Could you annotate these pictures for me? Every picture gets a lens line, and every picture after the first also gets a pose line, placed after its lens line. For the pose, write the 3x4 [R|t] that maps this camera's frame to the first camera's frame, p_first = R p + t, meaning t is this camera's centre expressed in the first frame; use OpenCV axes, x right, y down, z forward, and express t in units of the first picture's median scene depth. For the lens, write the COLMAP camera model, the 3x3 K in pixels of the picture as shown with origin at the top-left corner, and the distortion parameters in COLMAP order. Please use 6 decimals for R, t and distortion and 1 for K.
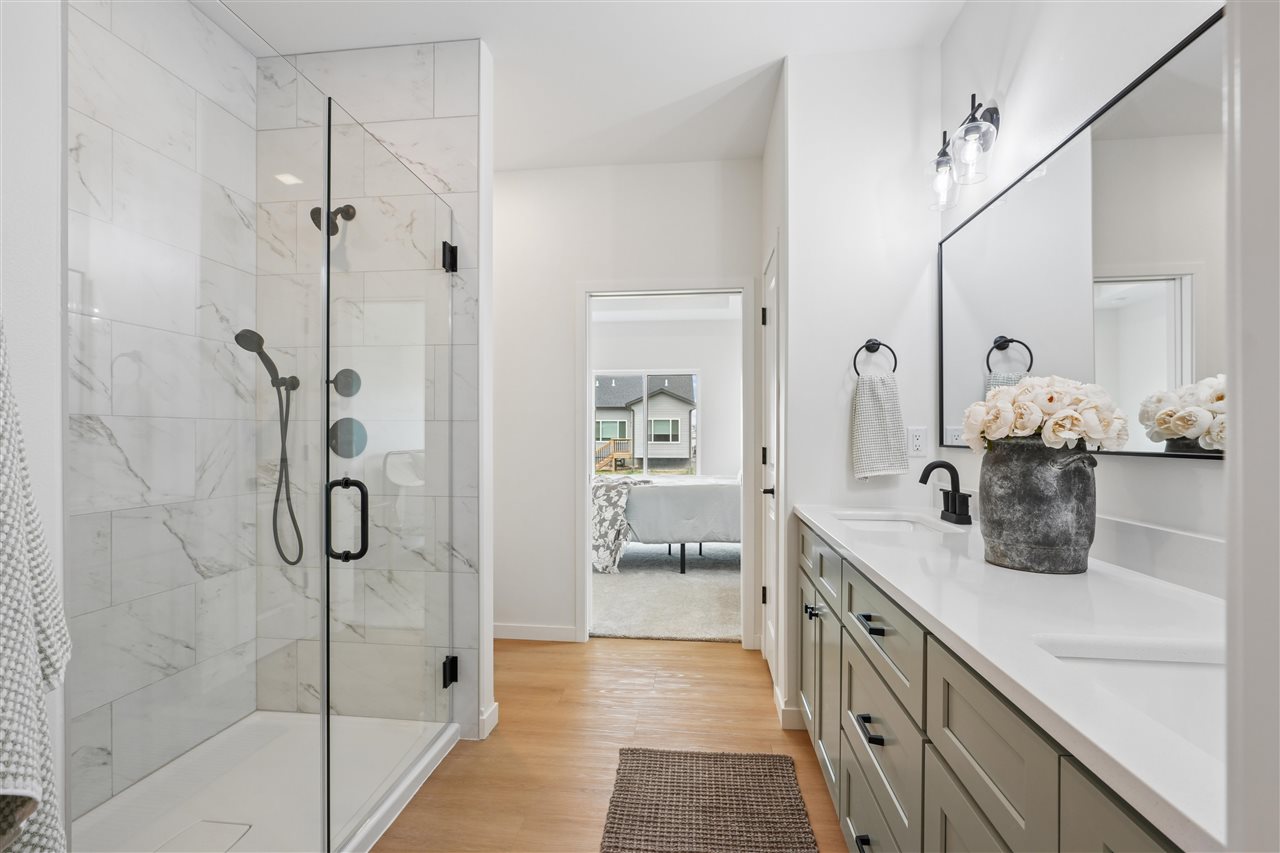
lens RADIAL K [[584.6, 0, 632.8], [0, 584.6, 425.1], [0, 0, 1]] dist [0.001944, -0.000084]
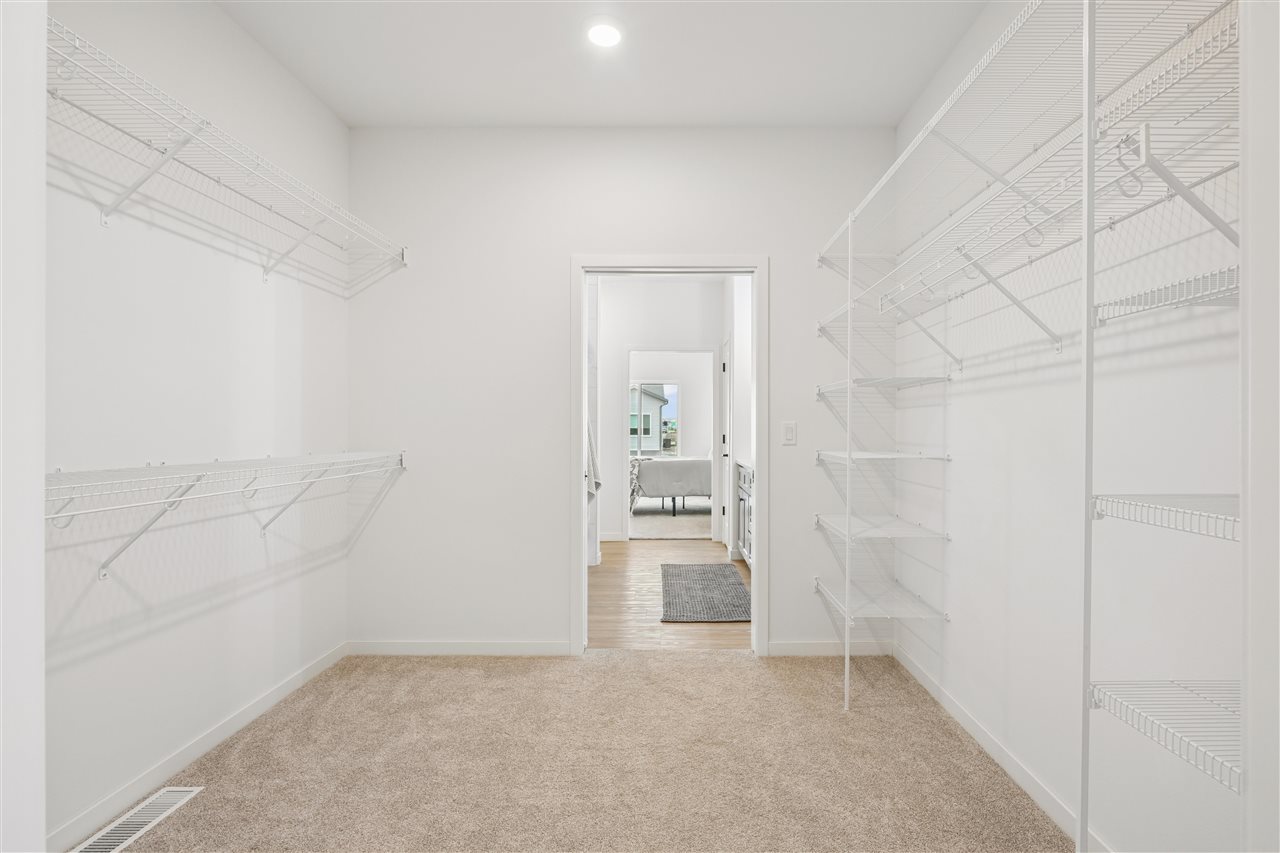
lens RADIAL K [[584.6, 0, 647.3], [0, 584.6, 423.8], [0, 0, 1]] dist [0.001944, -0.000084]
pose [[0.996711, 0.001428, 0.081028, -0.120273], [-0.002119, 0.999962, 0.008442, -0.009154], [-0.081013, -0.008586, 0.996676, -0.589761]]
